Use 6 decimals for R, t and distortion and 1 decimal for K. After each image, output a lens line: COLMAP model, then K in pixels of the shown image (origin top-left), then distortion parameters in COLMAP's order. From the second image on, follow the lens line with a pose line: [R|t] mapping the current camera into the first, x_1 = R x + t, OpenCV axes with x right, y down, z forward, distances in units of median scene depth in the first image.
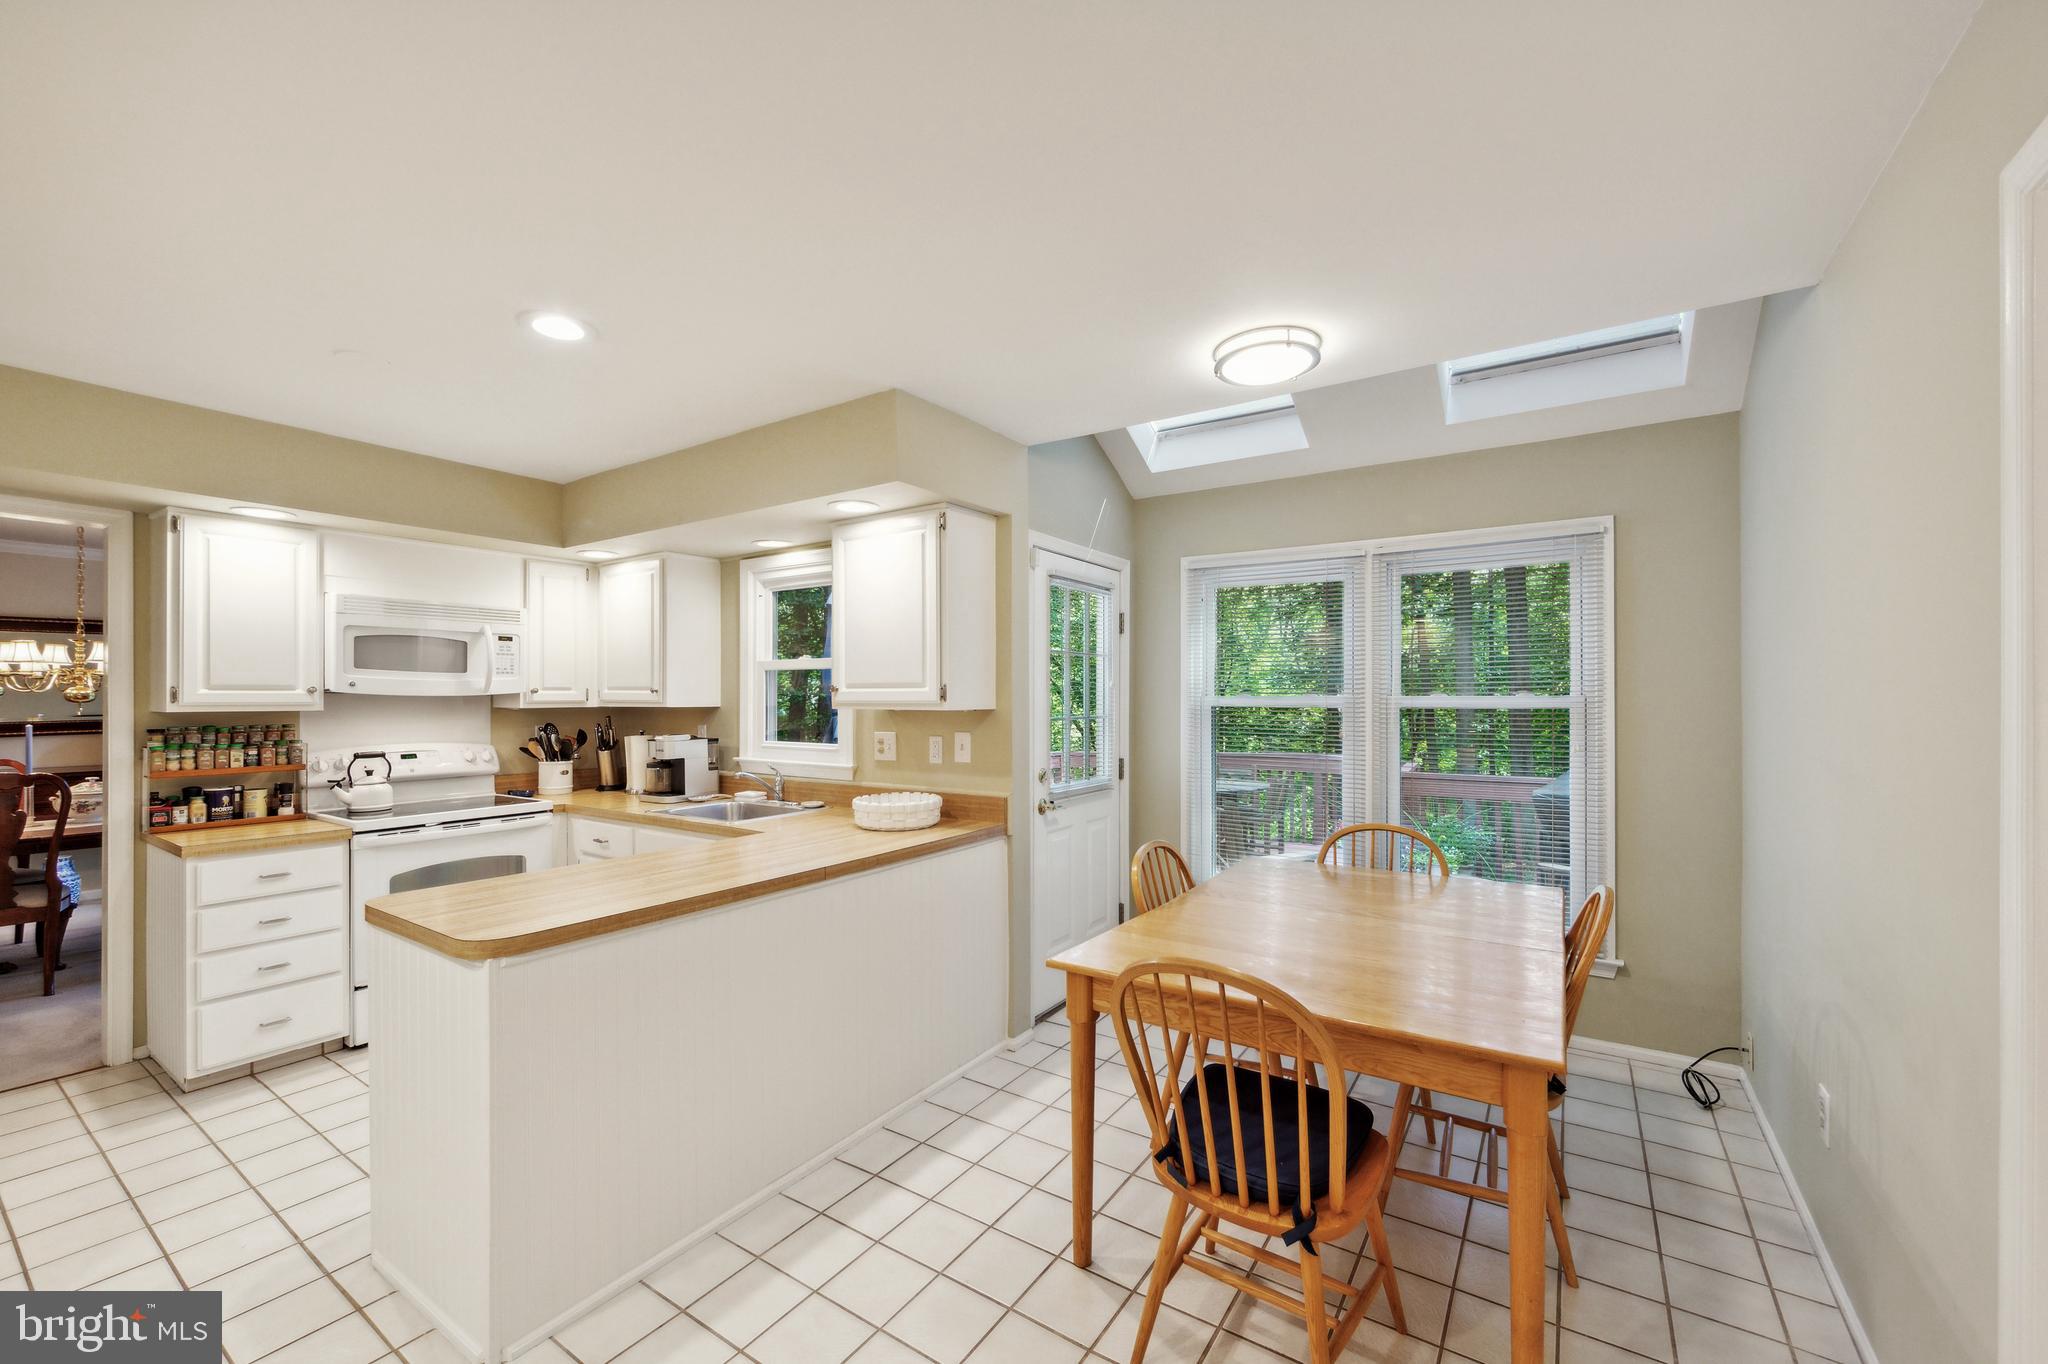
lens RADIAL K [[808.9, 0, 1025.6], [0, 808.9, 694.1], [0, 0, 1]] dist [-0.002680, -0.000215]
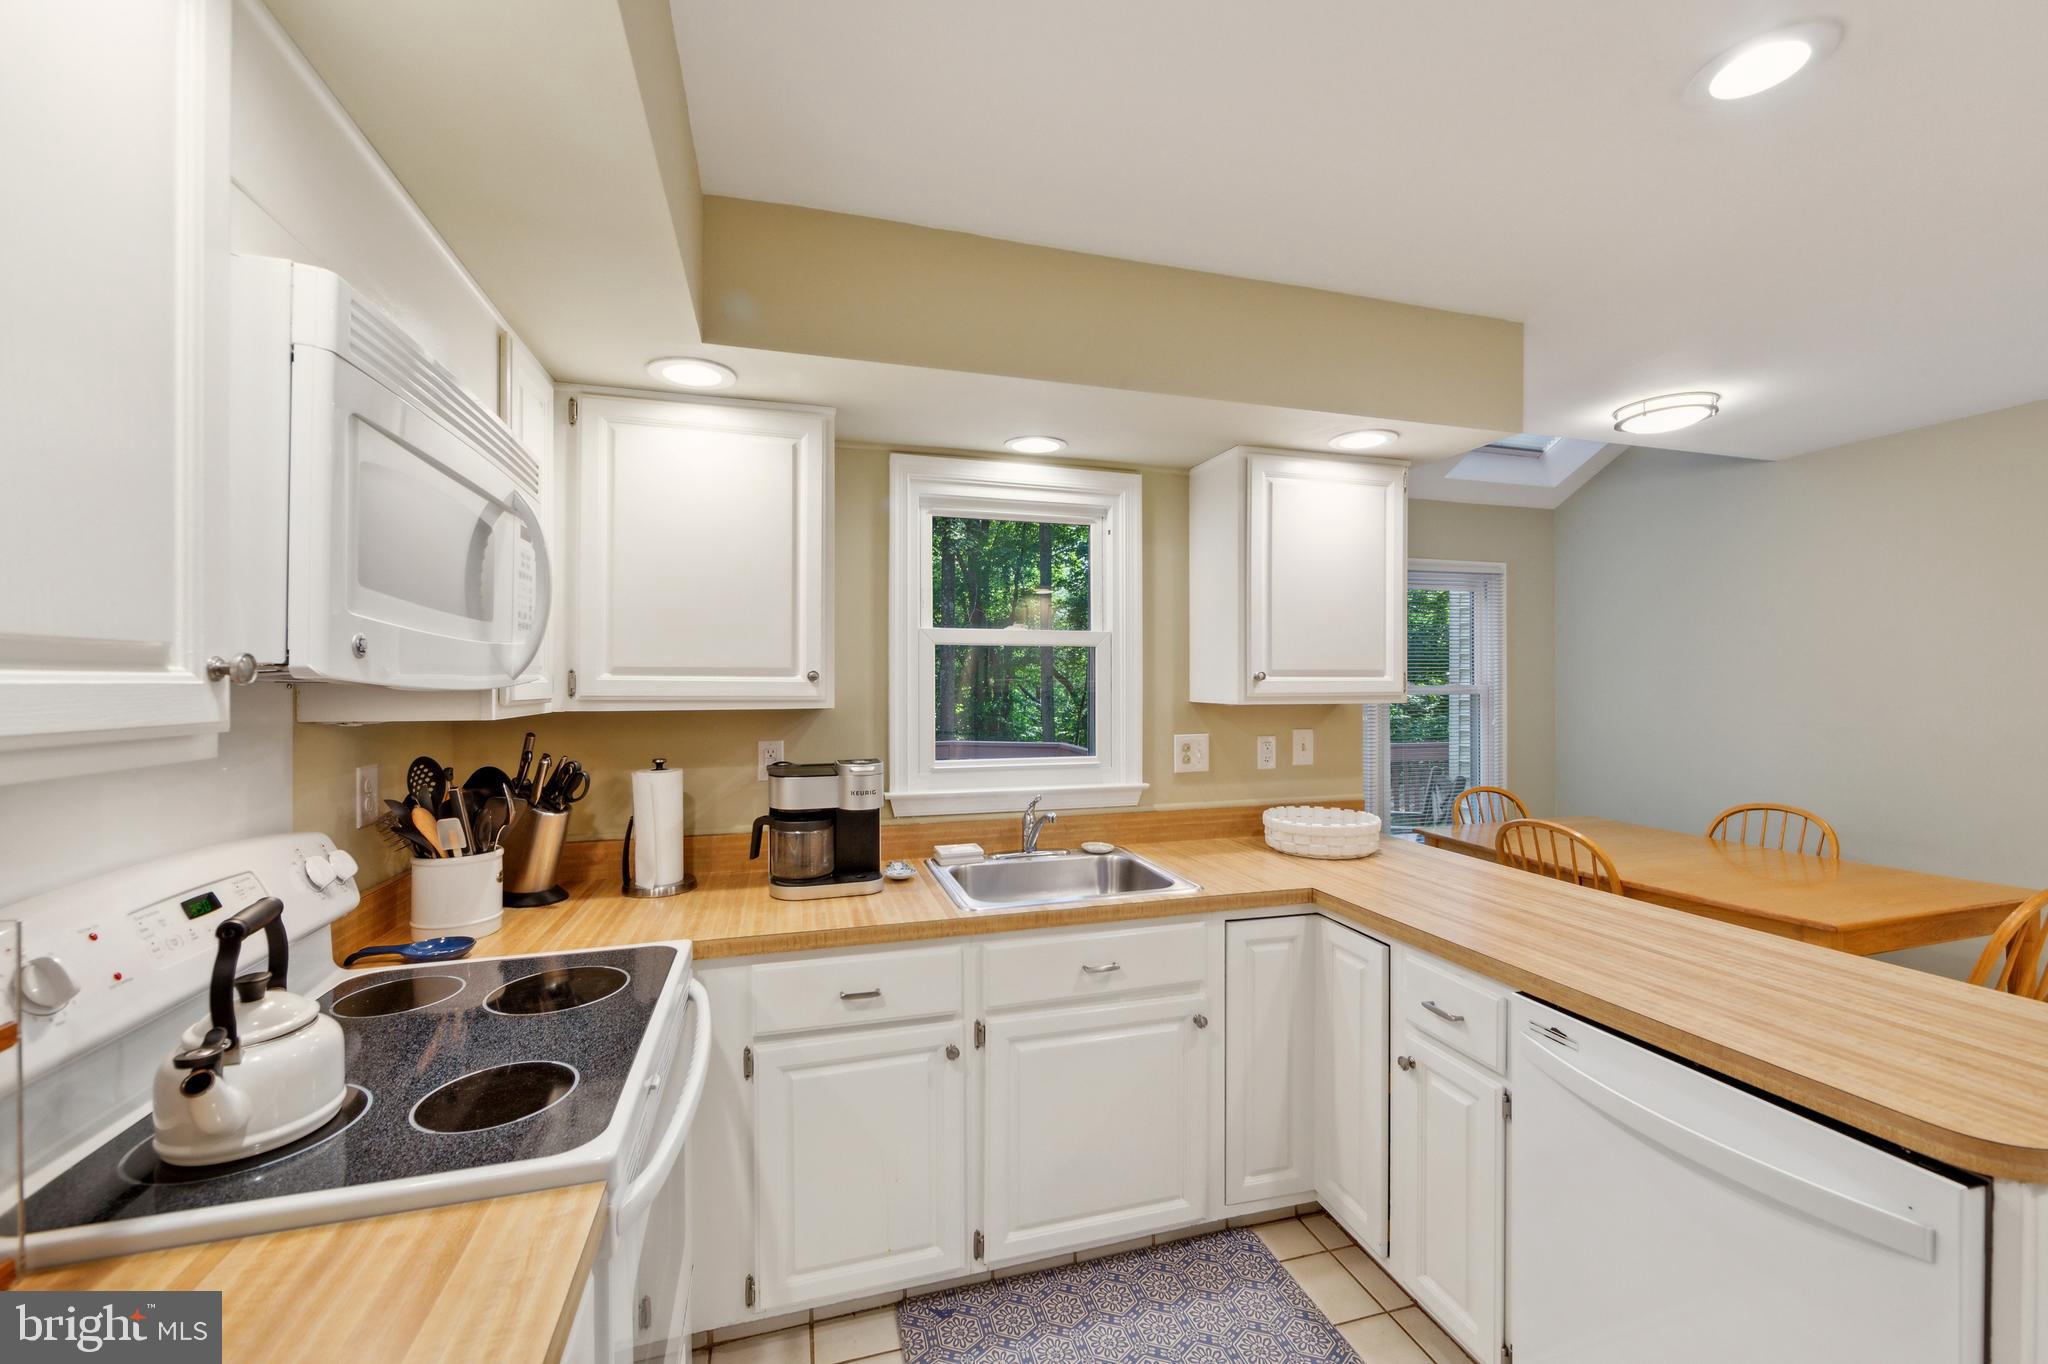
lens RADIAL K [[798.9, 0, 1024.0], [0, 798.9, 682.0], [0, 0, 1]] dist [-0.010738, -0.000120]
pose [[0.645653, 0.002671, 0.763626, -0.859659], [-0.000621, 0.999995, -0.002973, 0.000687], [-0.763630, 0.001445, 0.645652, 0.655169]]
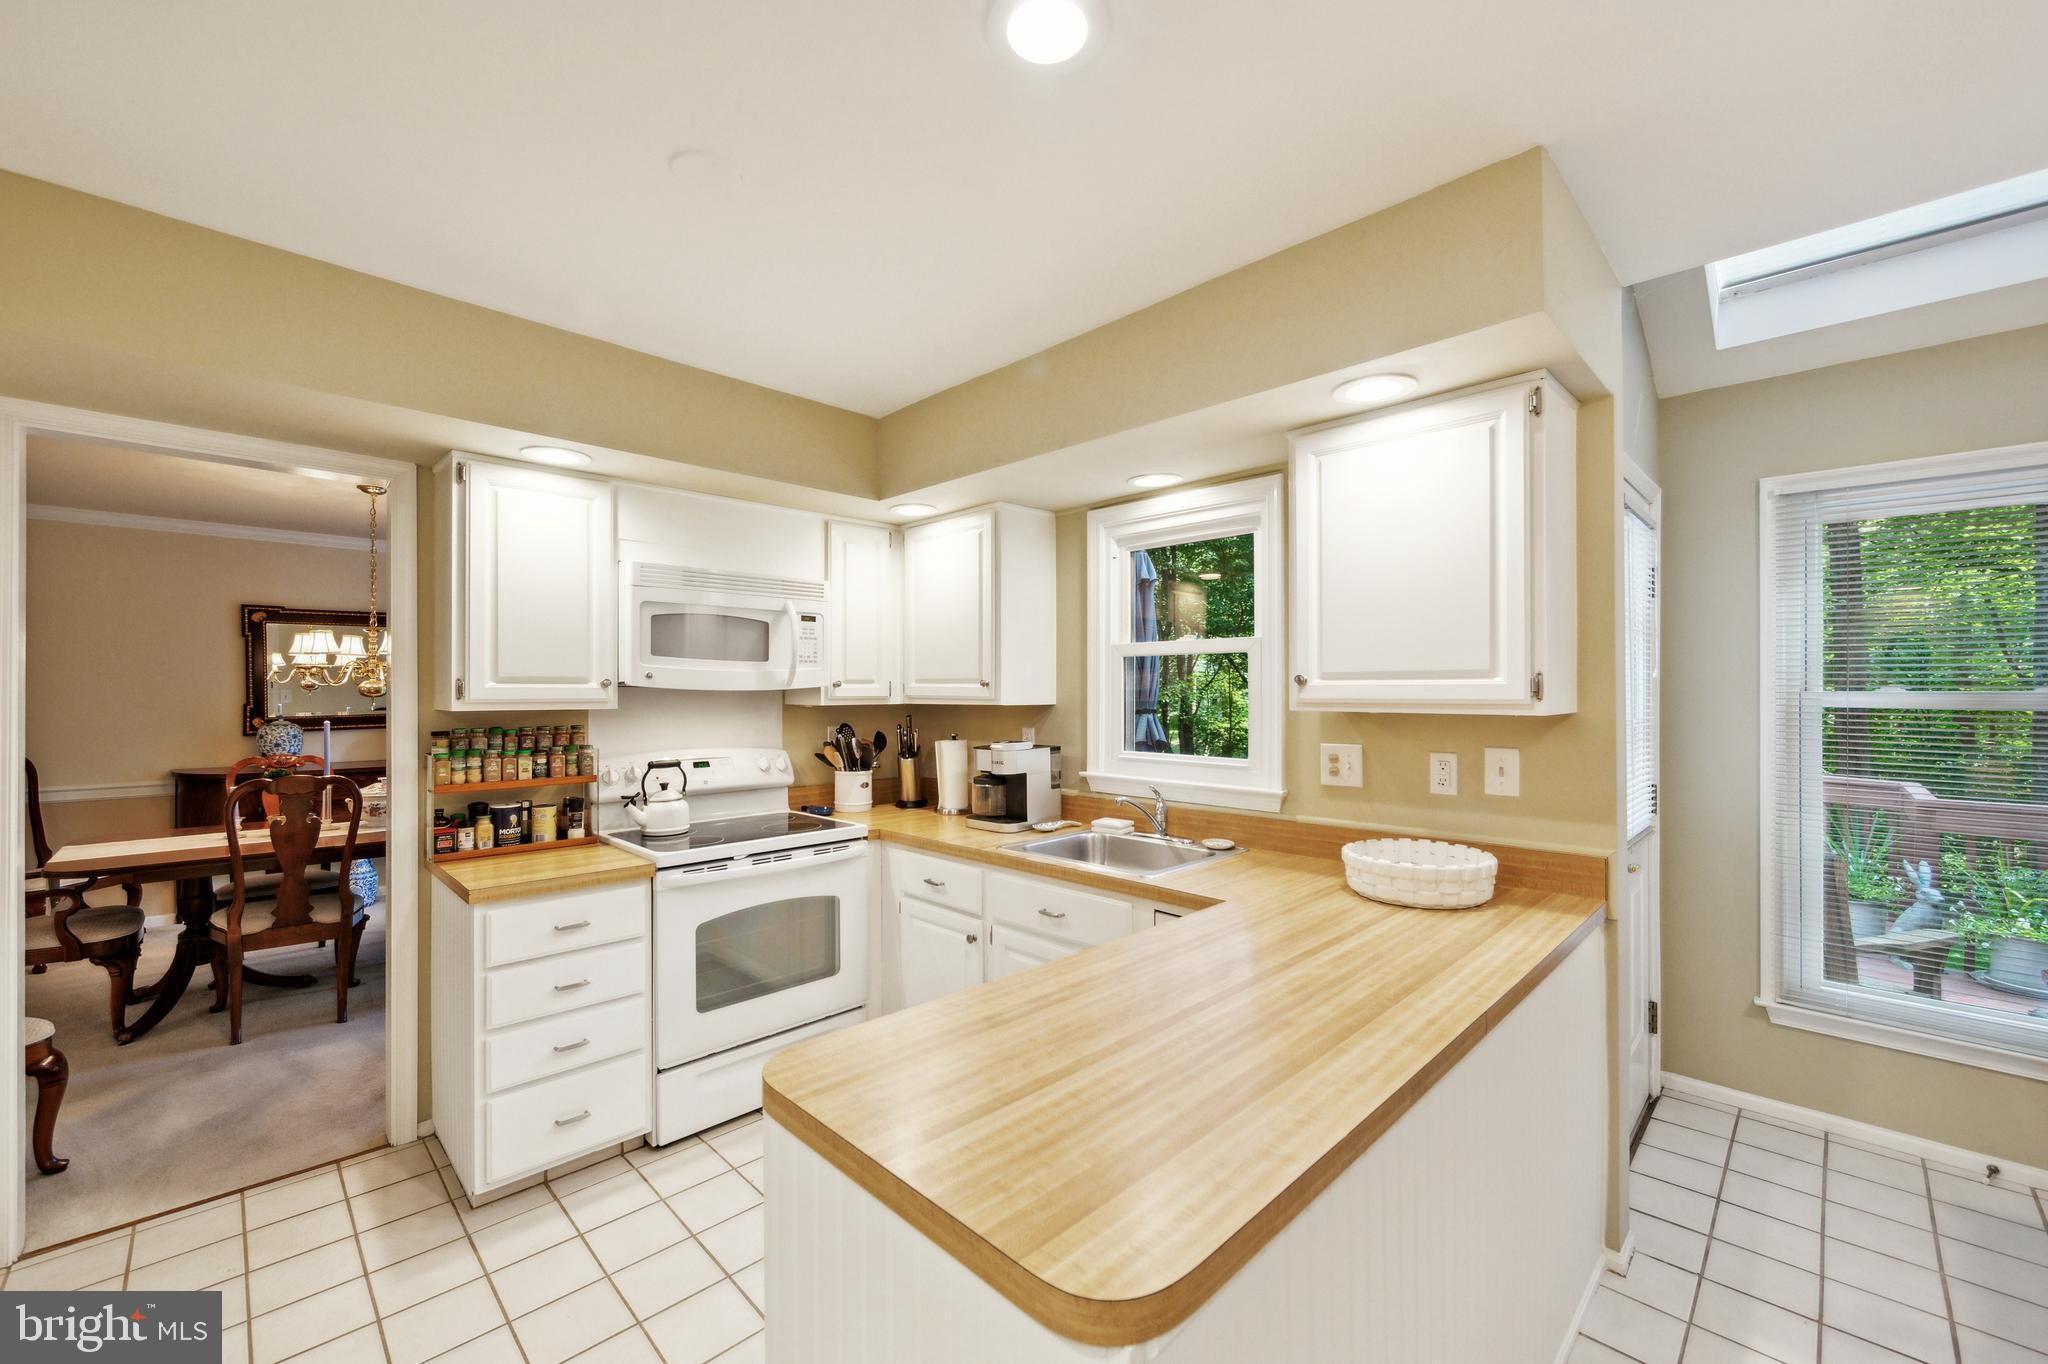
lens RADIAL K [[817.3, 0, 1025.1], [0, 817.3, 688.9], [0, 0, 1]] dist [-0.003354, -0.000442]
pose [[0.979531, 0.000512, -0.201291, -0.302554], [-0.000283, 0.999999, 0.001166, -0.000317], [0.201292, -0.001085, 0.979531, 0.281730]]
